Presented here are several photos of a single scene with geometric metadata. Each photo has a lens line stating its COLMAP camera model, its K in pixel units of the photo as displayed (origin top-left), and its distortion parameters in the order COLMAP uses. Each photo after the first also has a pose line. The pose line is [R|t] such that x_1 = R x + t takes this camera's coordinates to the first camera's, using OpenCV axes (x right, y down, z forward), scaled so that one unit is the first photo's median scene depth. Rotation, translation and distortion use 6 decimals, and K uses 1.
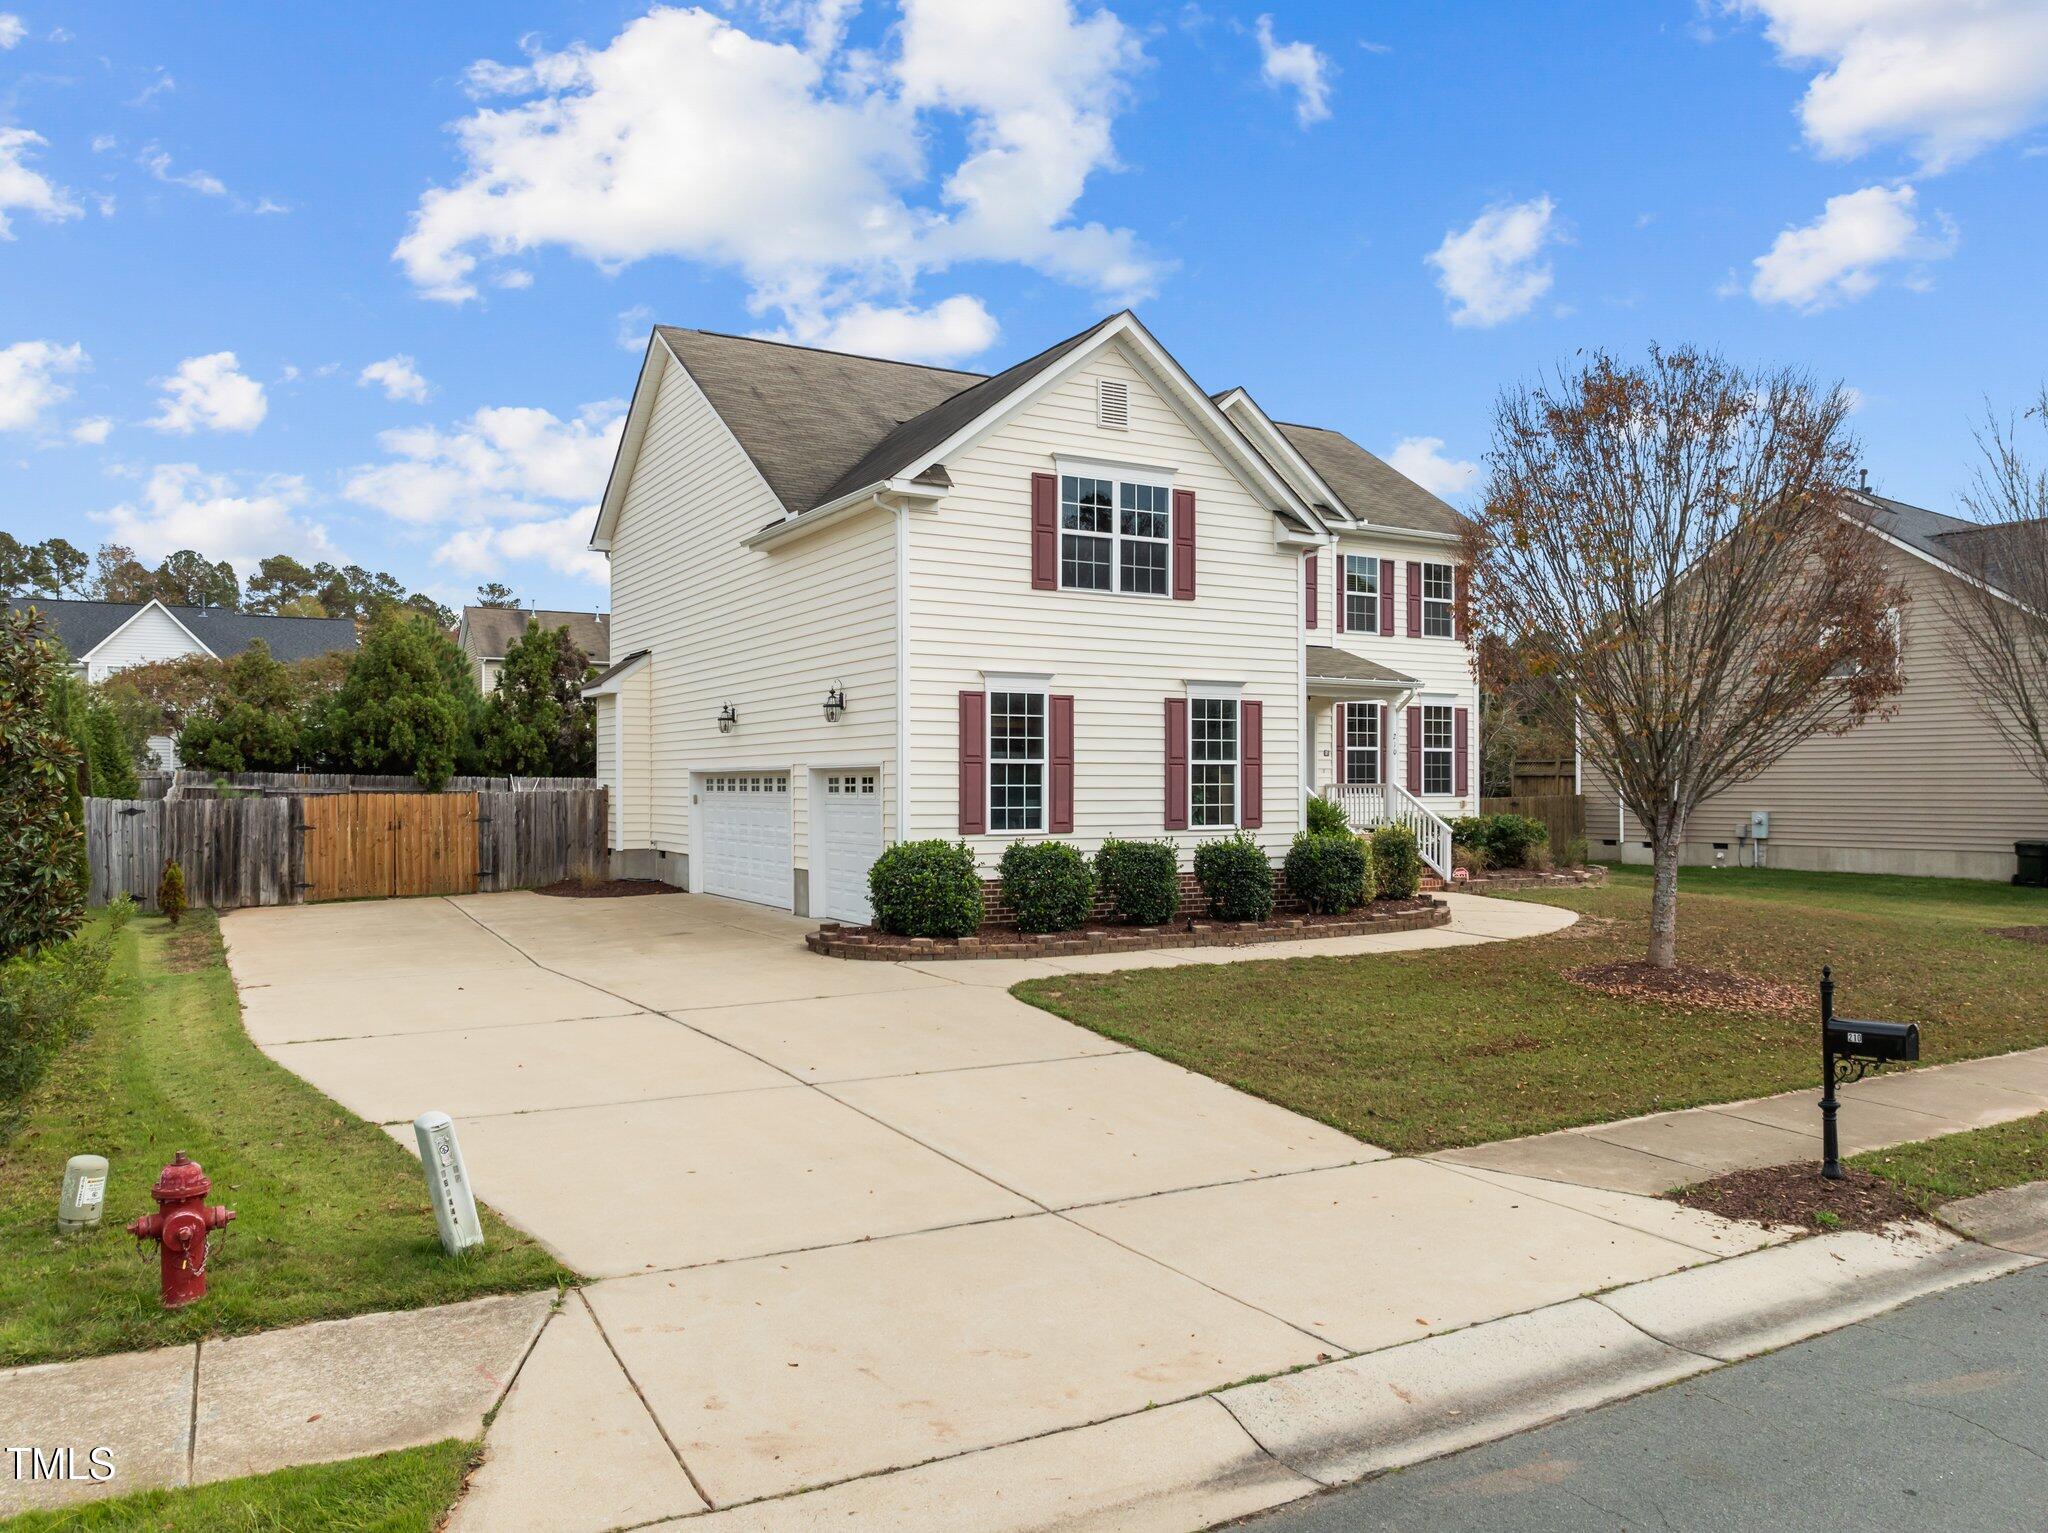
lens RADIAL K [[1468.9, 0, 1017.9], [0, 1468.9, 791.9], [0, 0, 1]] dist [-0.041591, -0.004874]
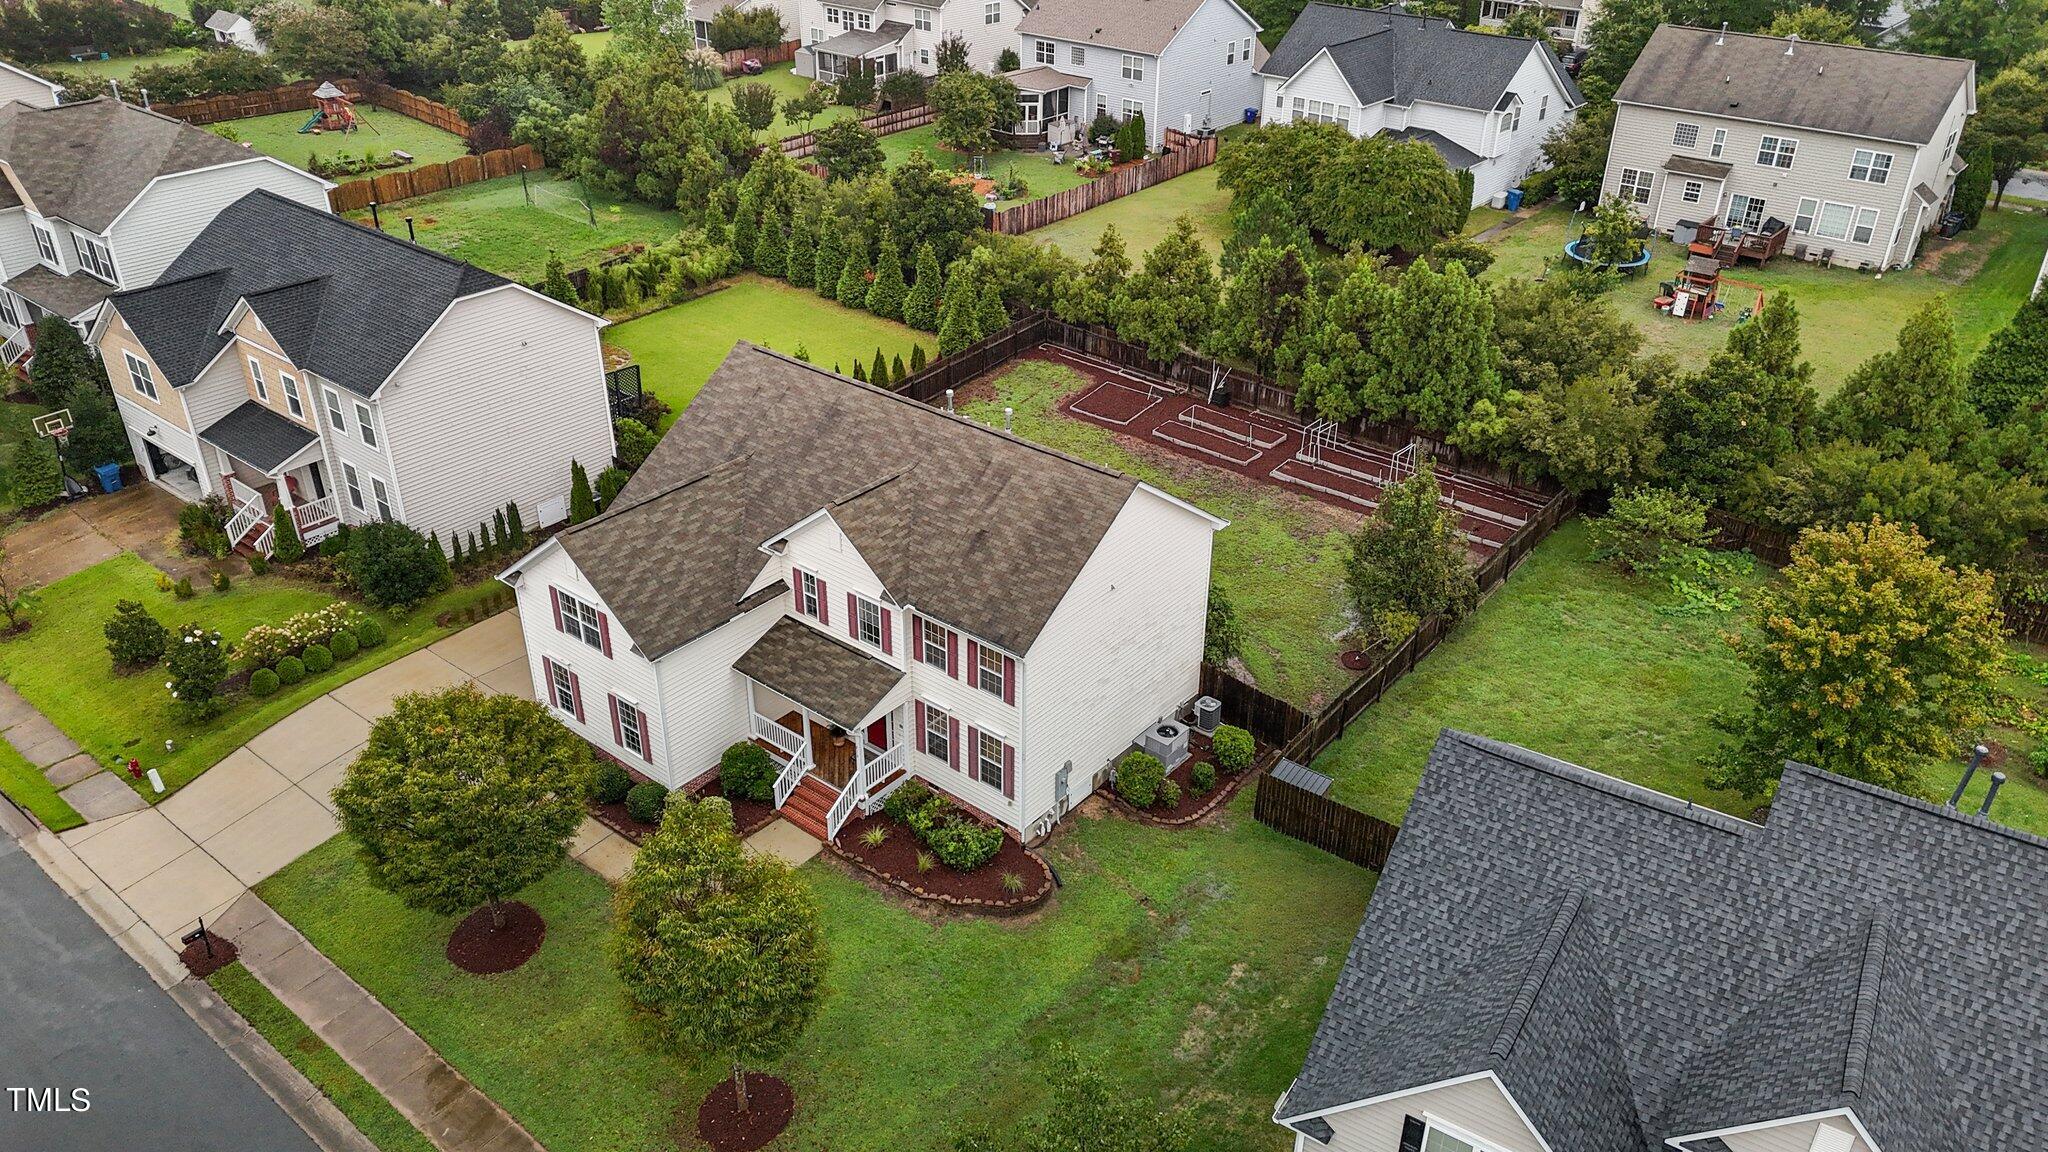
lens RADIAL K [[1484.2, 0, 1024.0], [0, 1484.2, 576.0], [0, 0, 1]] dist [0.049660, -0.005988]
pose [[0.358322, 0.466887, -0.808469, 1.834270], [-0.012491, 0.868291, 0.495898, -1.192972], [0.933515, -0.167592, 0.316960, 0.832042]]
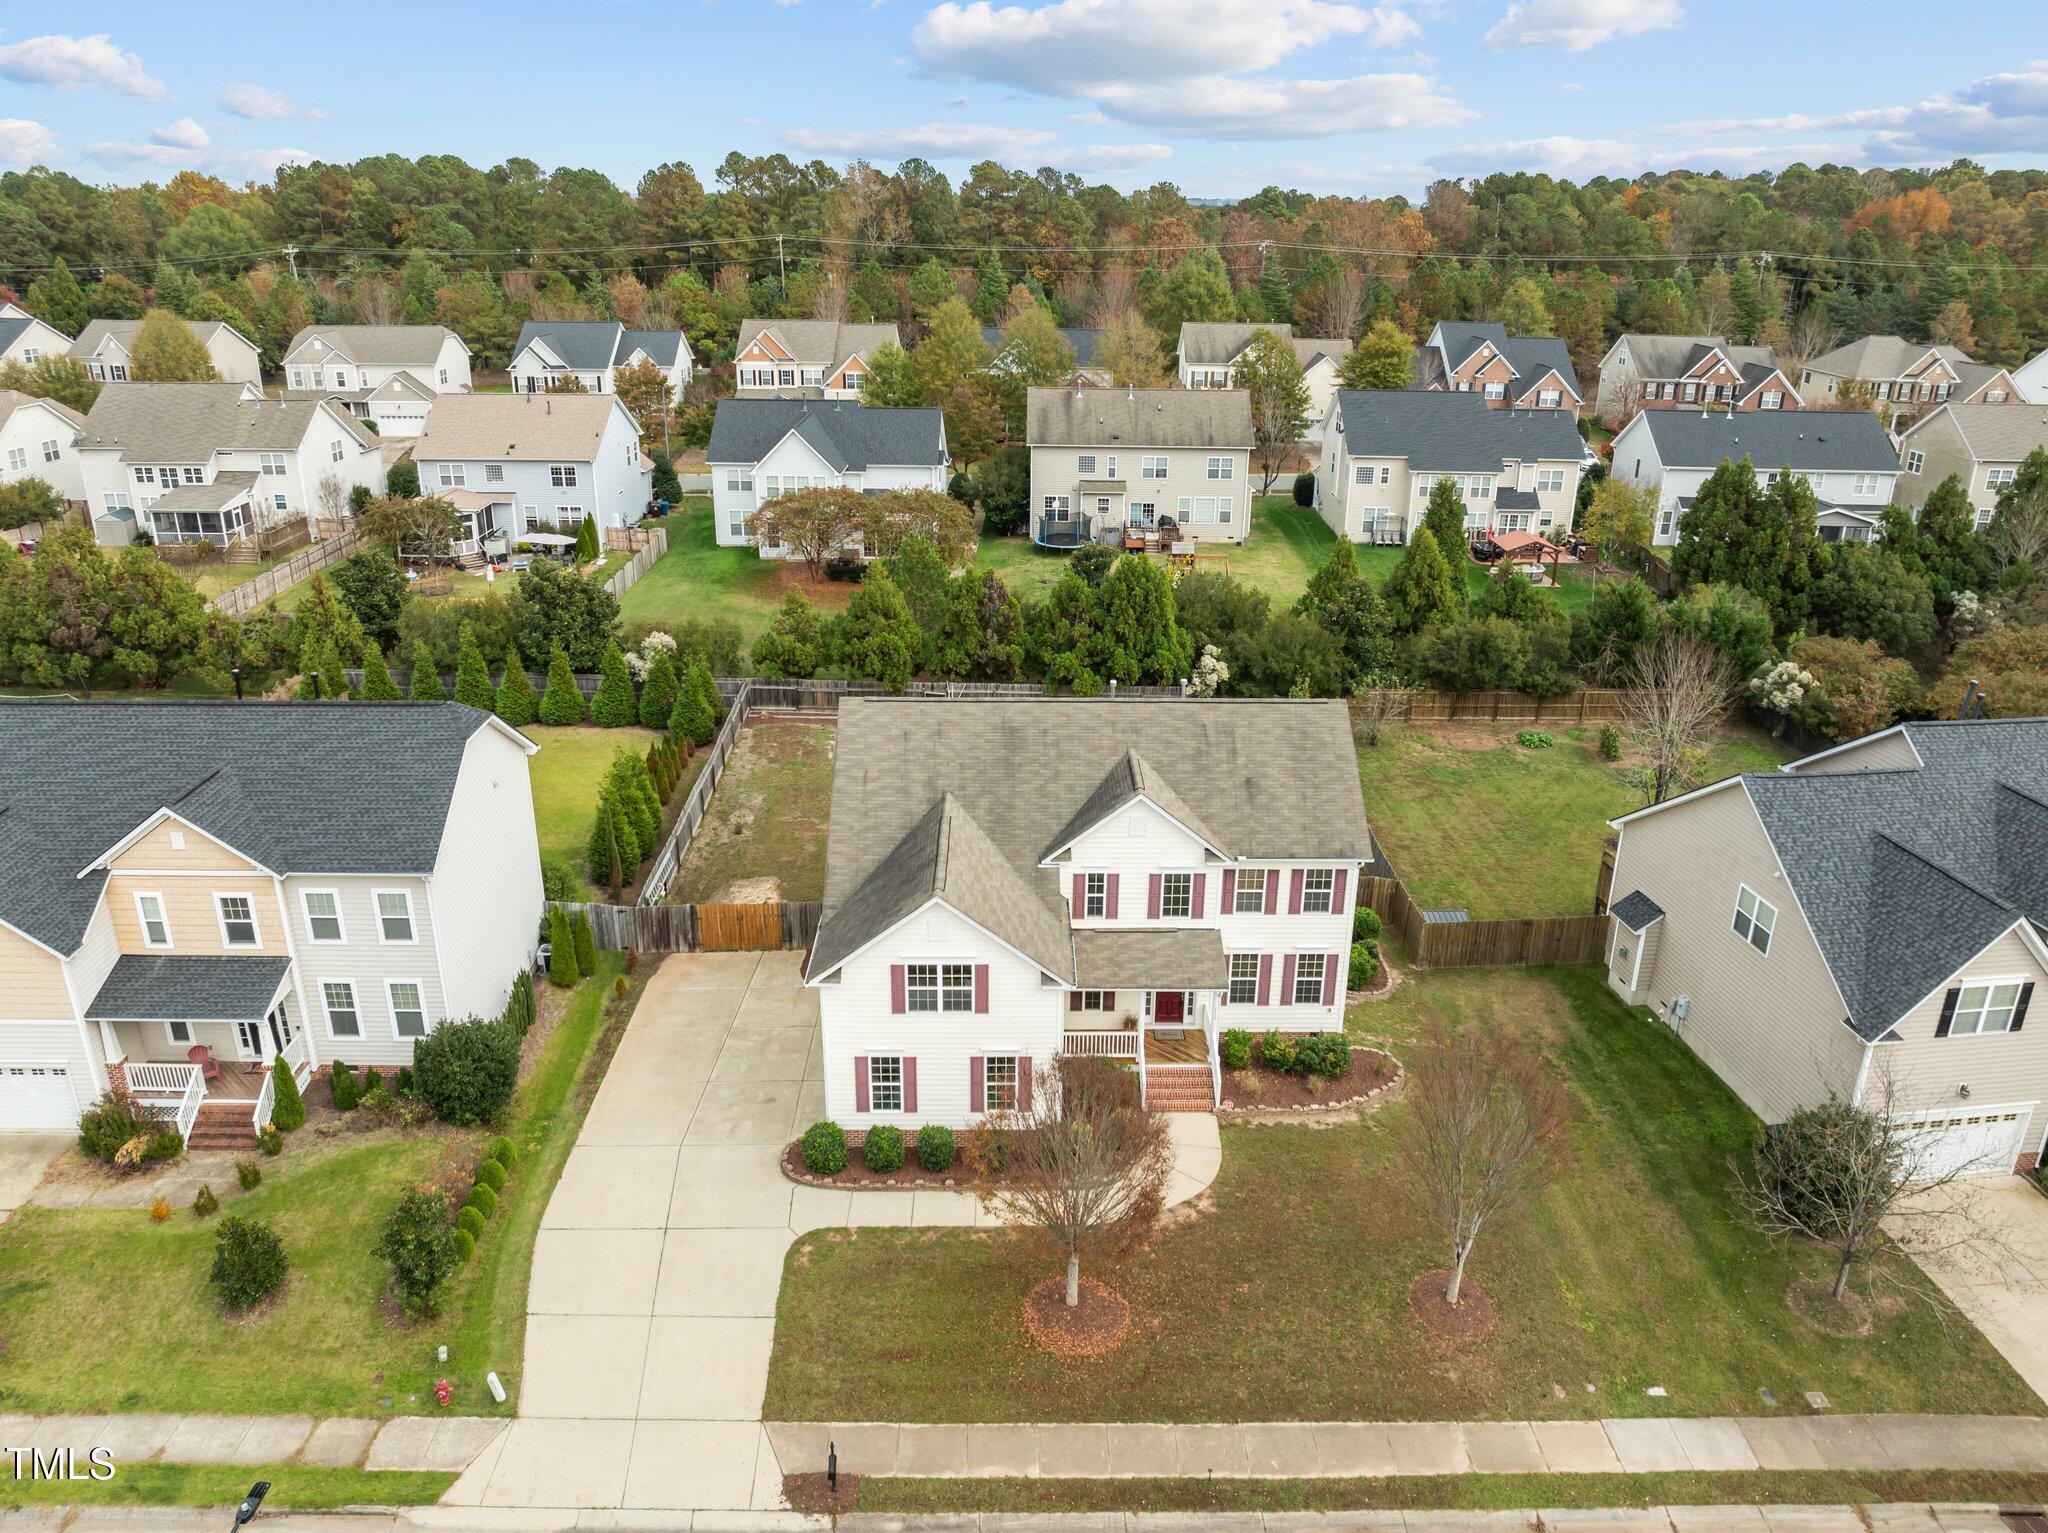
lens RADIAL K [[1433.5, 0, 1024.0], [0, 1433.5, 766.5], [0, 0, 1]] dist [-0.041117, -0.001120]
pose [[0.874885, 0.183987, -0.448023, 0.887325], [-0.011208, 0.932479, 0.361050, -1.045695], [0.484200, -0.310856, 0.817875, -0.401415]]
